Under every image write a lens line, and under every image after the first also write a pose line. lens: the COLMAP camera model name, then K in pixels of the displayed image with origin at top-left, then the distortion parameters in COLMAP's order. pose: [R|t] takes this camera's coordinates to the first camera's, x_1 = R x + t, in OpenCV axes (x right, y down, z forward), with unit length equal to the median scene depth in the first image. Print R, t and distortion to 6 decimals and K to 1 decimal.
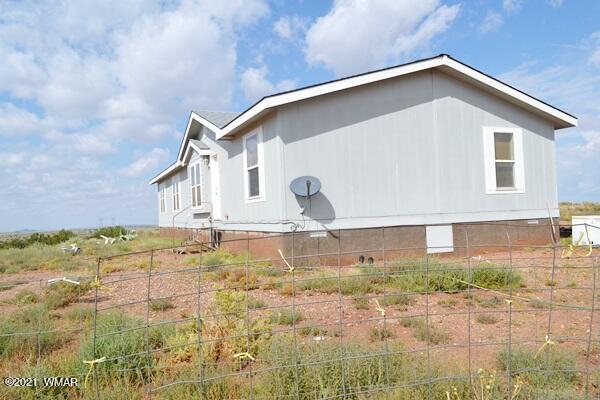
lens RADIAL K [[472.5, 0, 299.8], [0, 472.5, 202.6], [0, 0, 1]] dist [-0.056661, 0.028056]
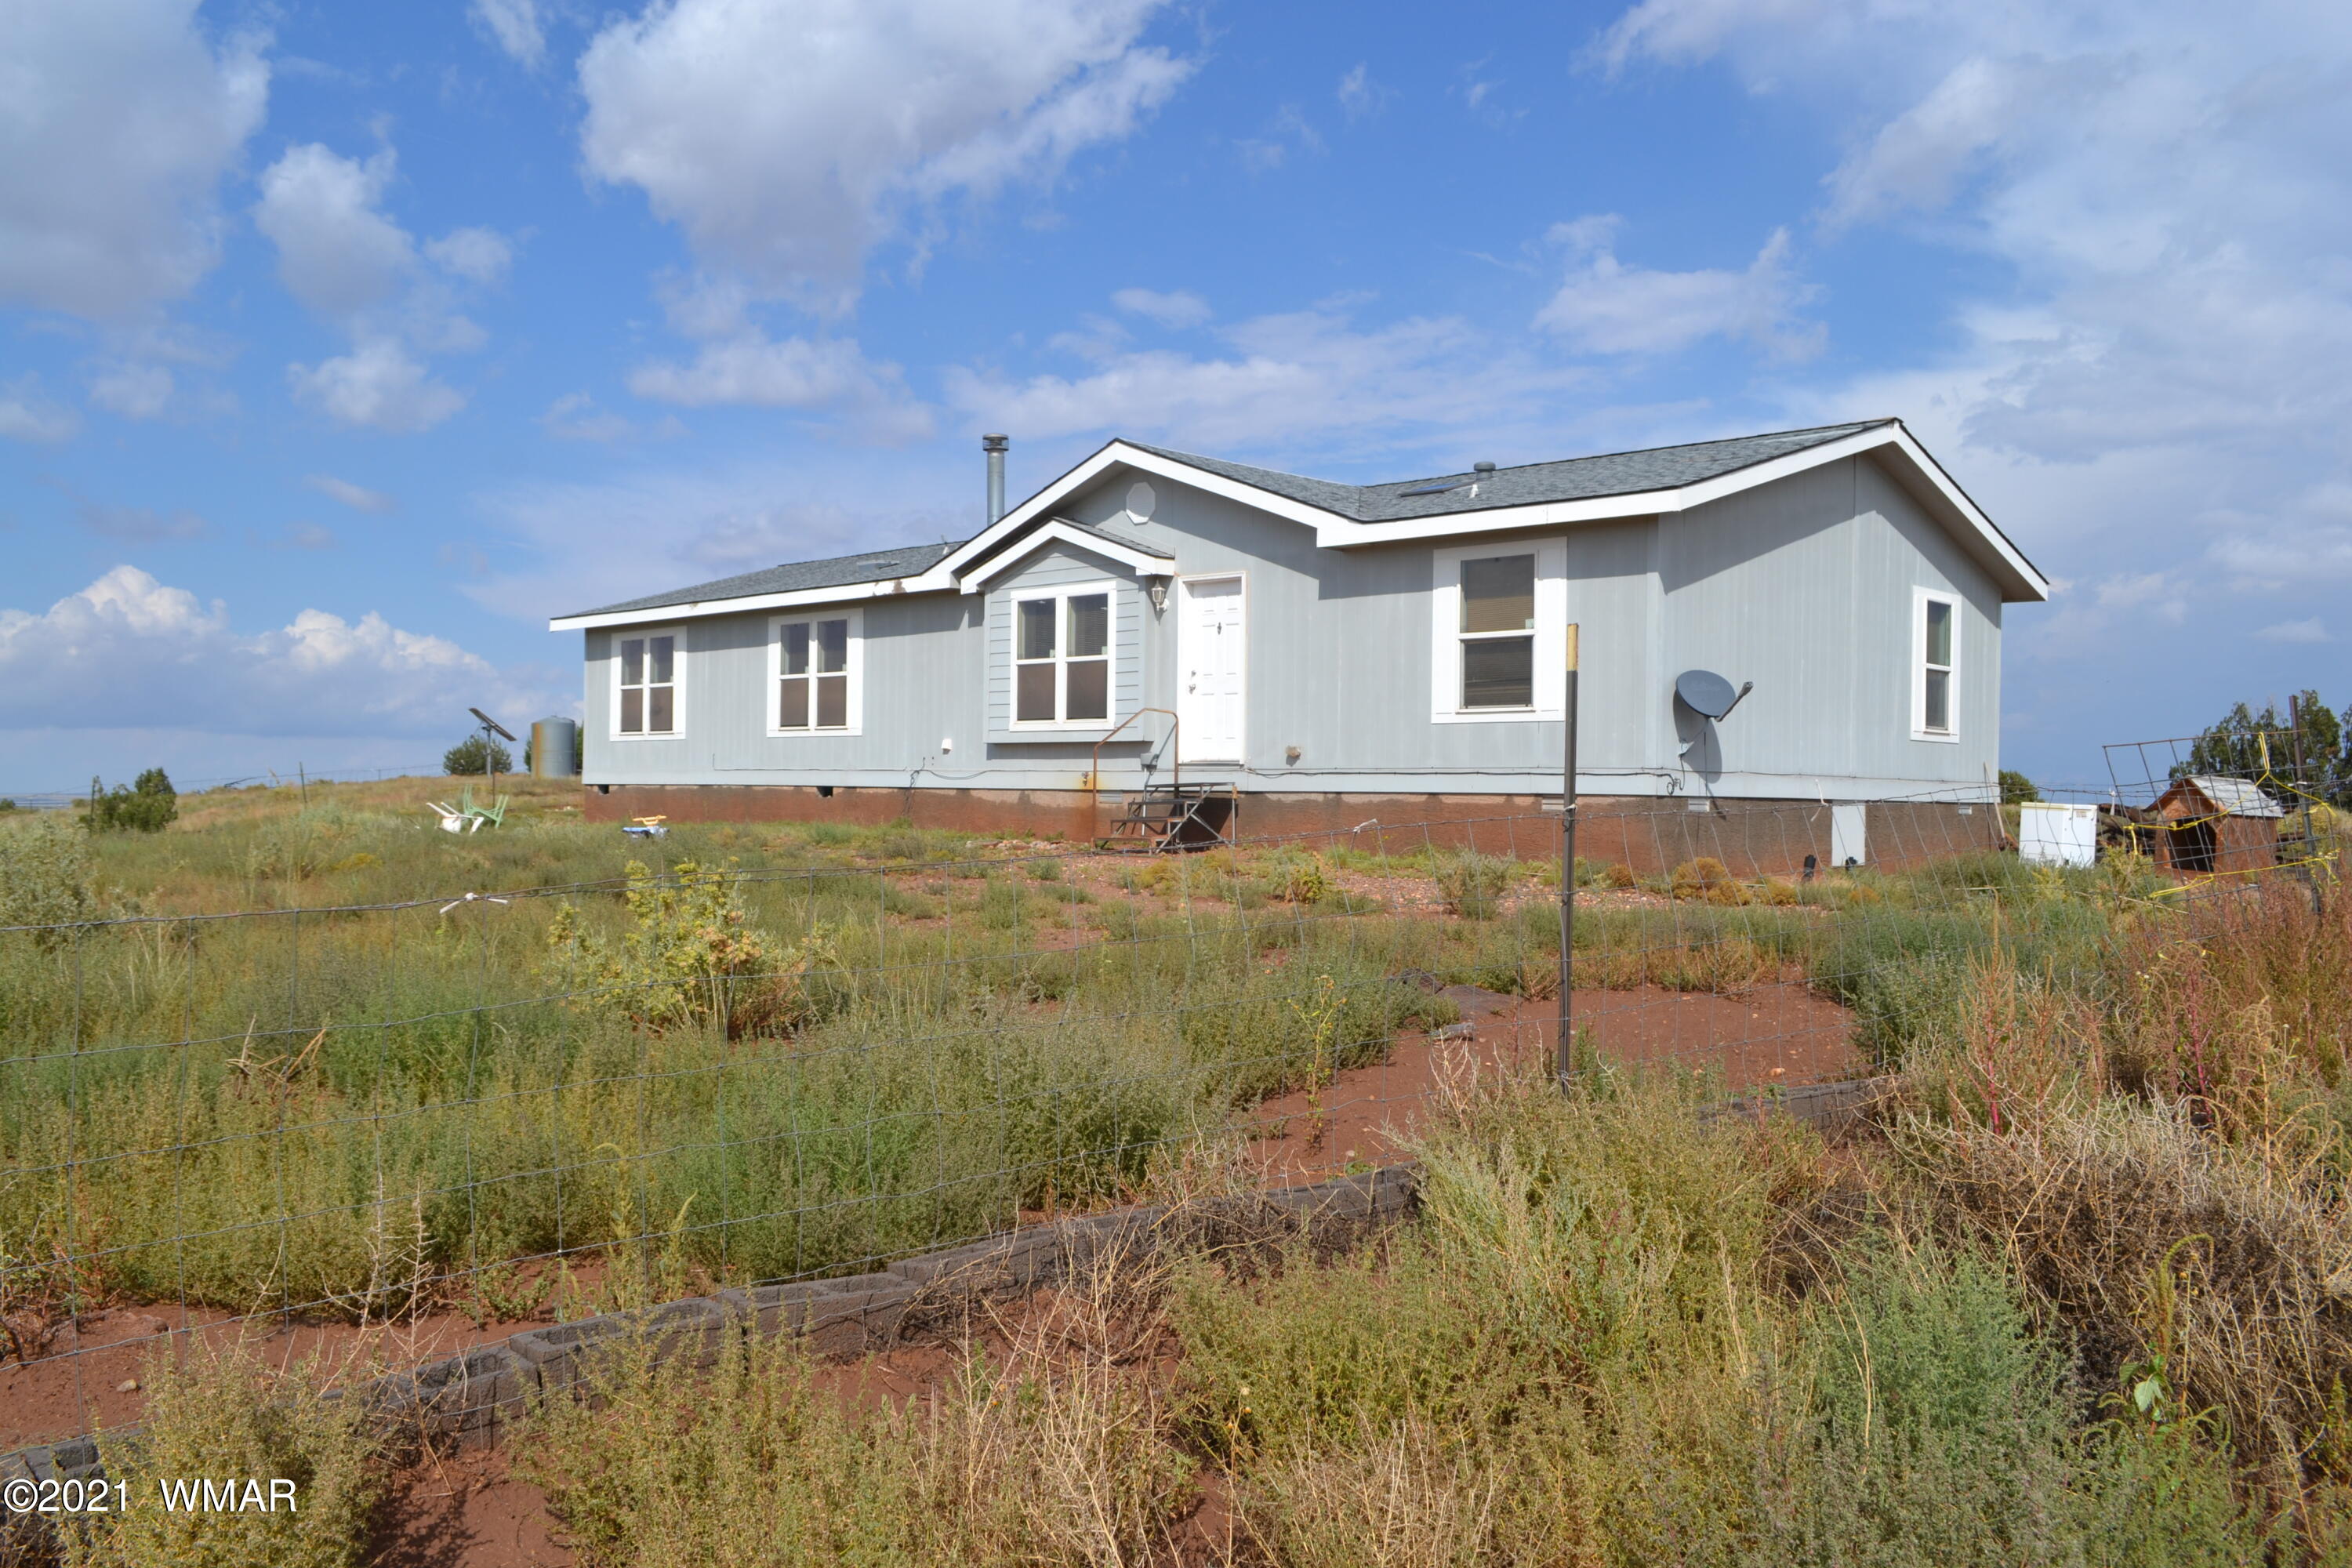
lens RADIAL K [[1852.1, 0, 1174.6], [0, 1852.1, 787.8], [0, 0, 1]] dist [-0.056661, 0.028056]
pose [[0.925539, 0.054766, 0.374672, -0.847710], [-0.060733, 0.998146, 0.004126, 0.059096], [-0.373751, -0.026574, 0.927148, -0.325290]]
